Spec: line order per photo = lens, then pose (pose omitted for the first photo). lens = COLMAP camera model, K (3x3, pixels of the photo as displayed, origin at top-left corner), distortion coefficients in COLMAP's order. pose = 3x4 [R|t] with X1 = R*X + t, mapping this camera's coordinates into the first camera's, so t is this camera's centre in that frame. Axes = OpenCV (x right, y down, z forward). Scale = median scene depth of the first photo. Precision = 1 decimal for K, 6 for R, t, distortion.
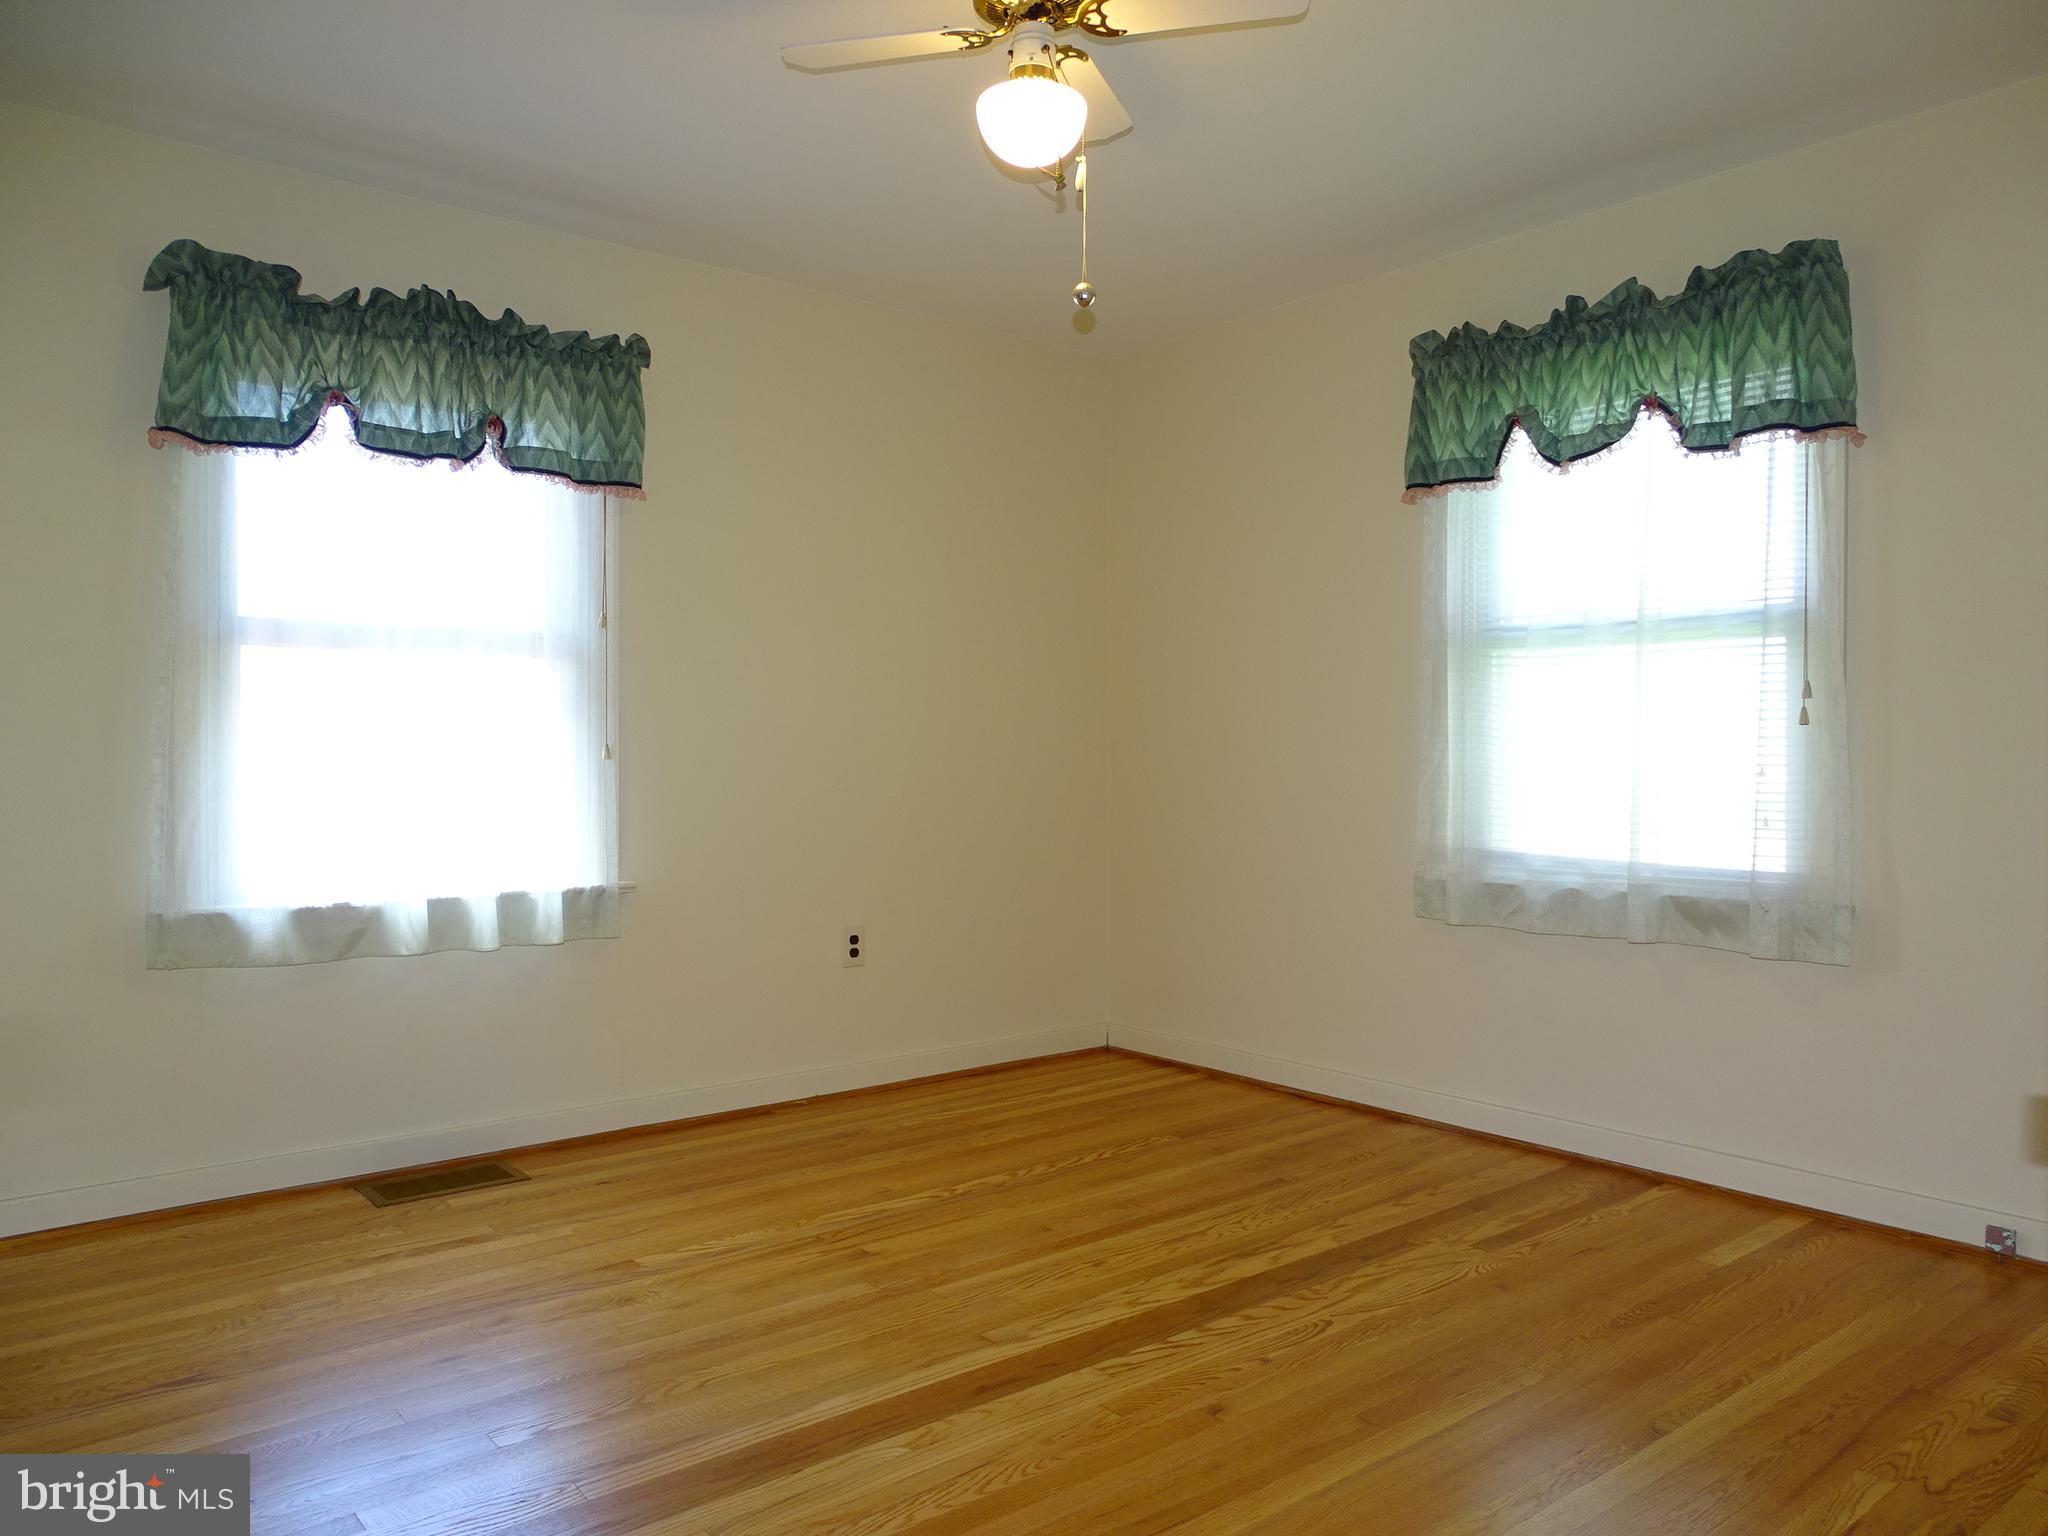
lens RADIAL K [[1476.7, 0, 1023.3], [0, 1476.7, 744.6], [0, 0, 1]] dist [0.007291, 0.002367]
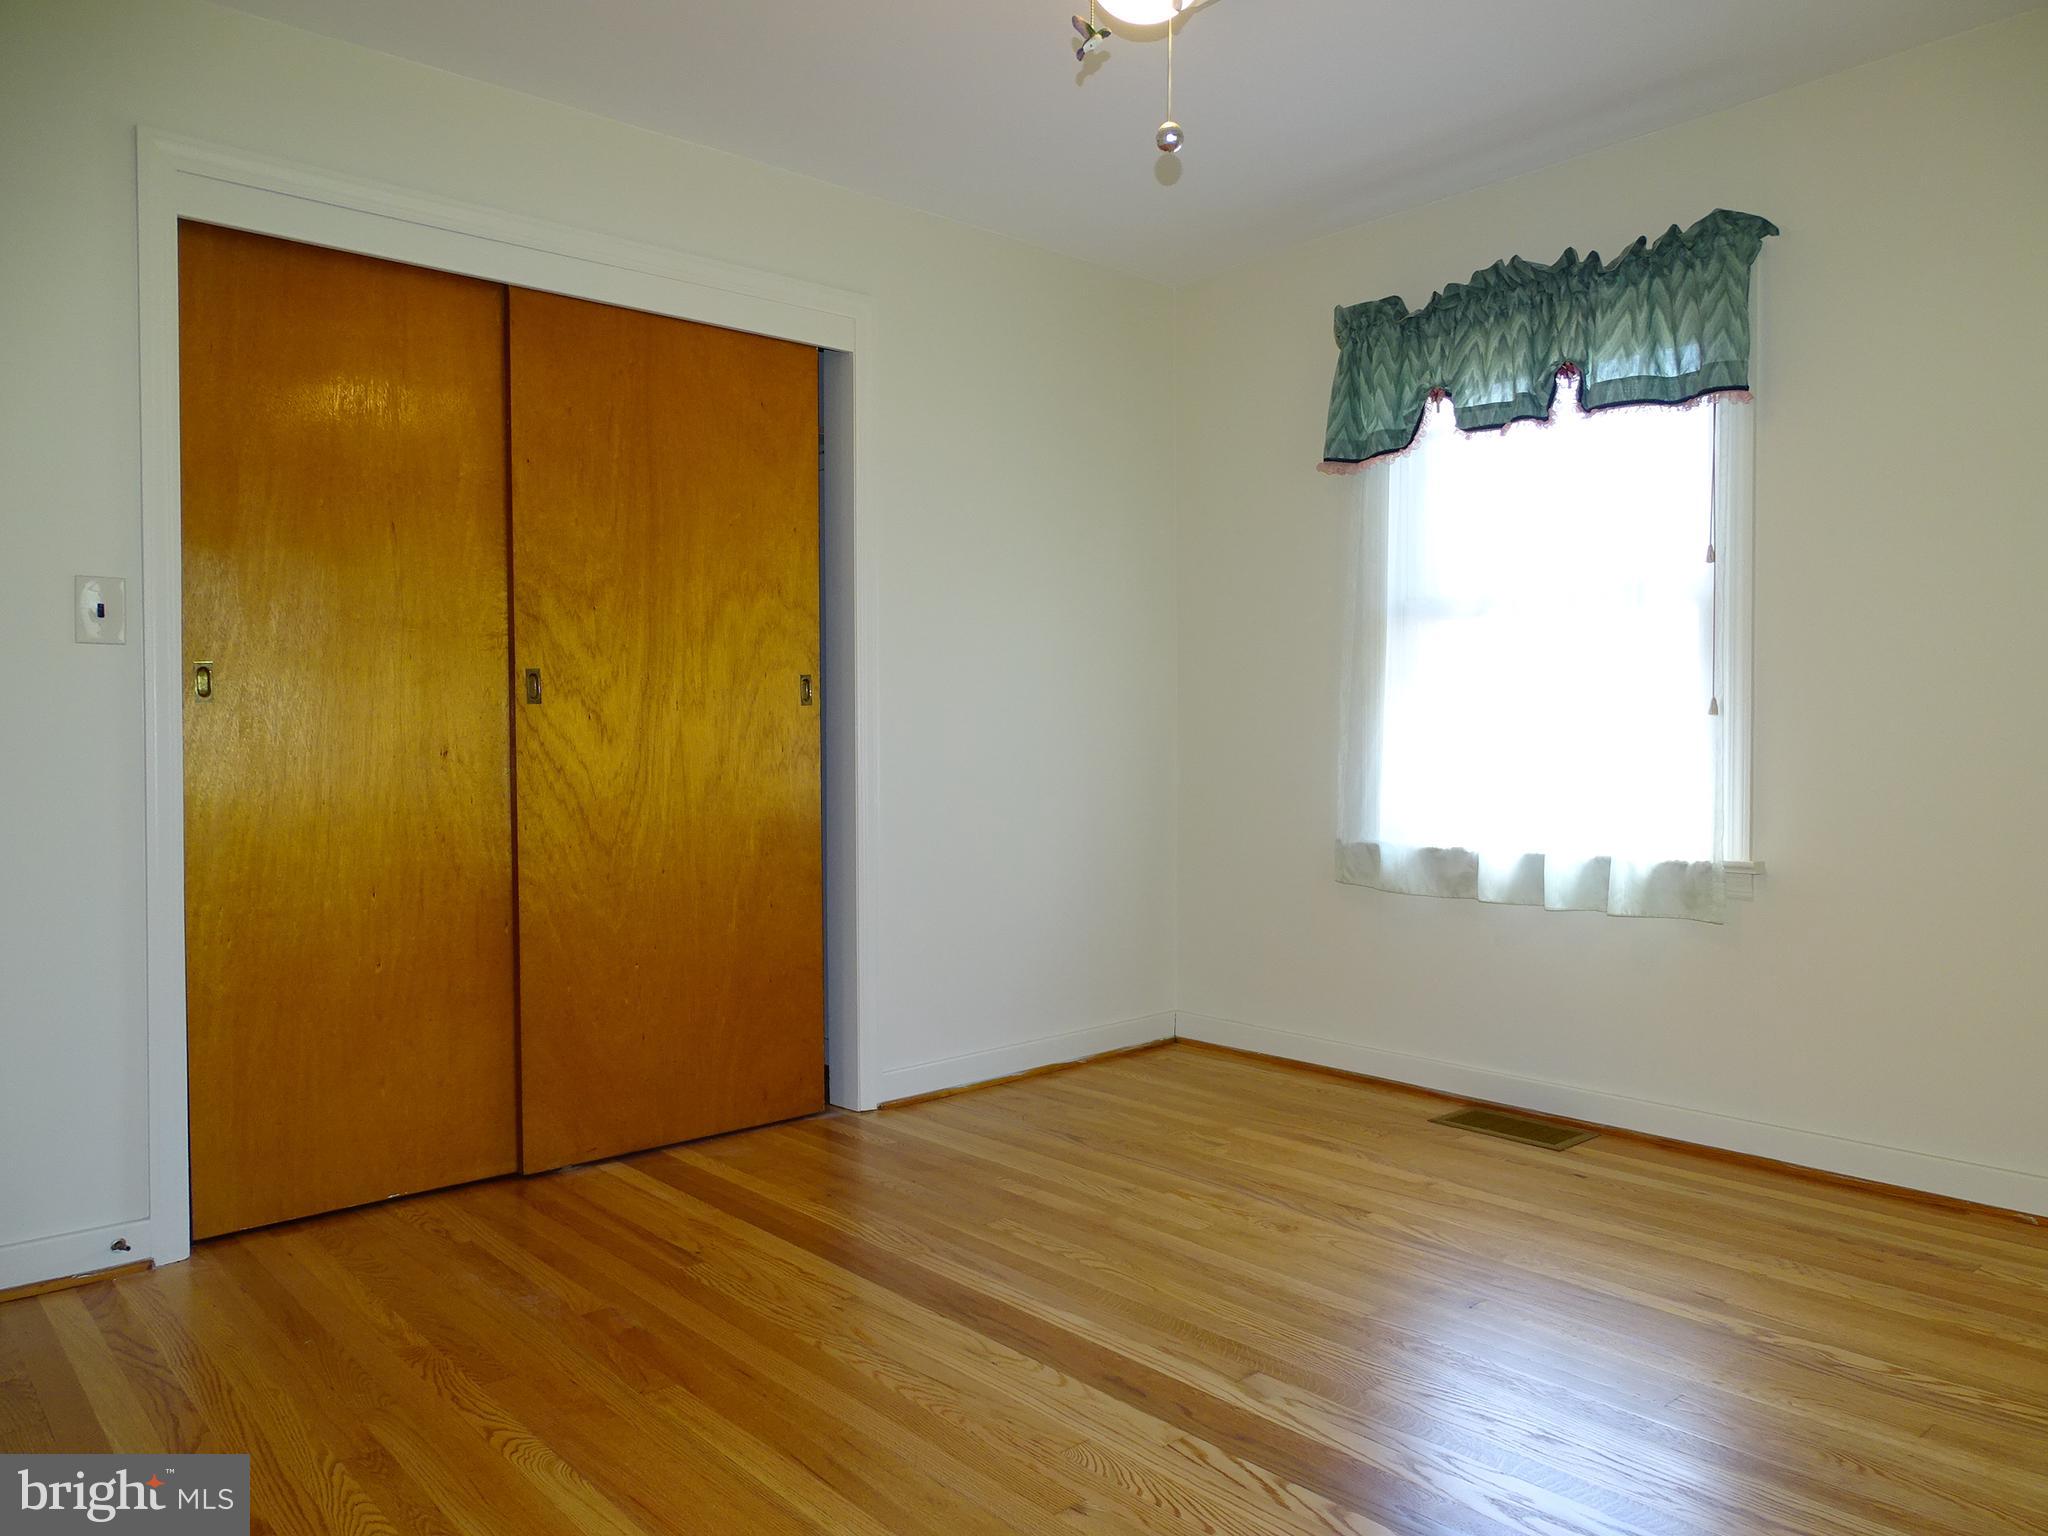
lens RADIAL K [[1451.2, 0, 1032.8], [0, 1451.2, 758.0], [0, 0, 1]] dist [0.006427, -0.001509]
pose [[0.044637, 0.015718, -0.998880, 0.610321], [0.005307, 0.999858, 0.015970, 0.021079], [0.998989, -0.006014, 0.044547, 0.633666]]
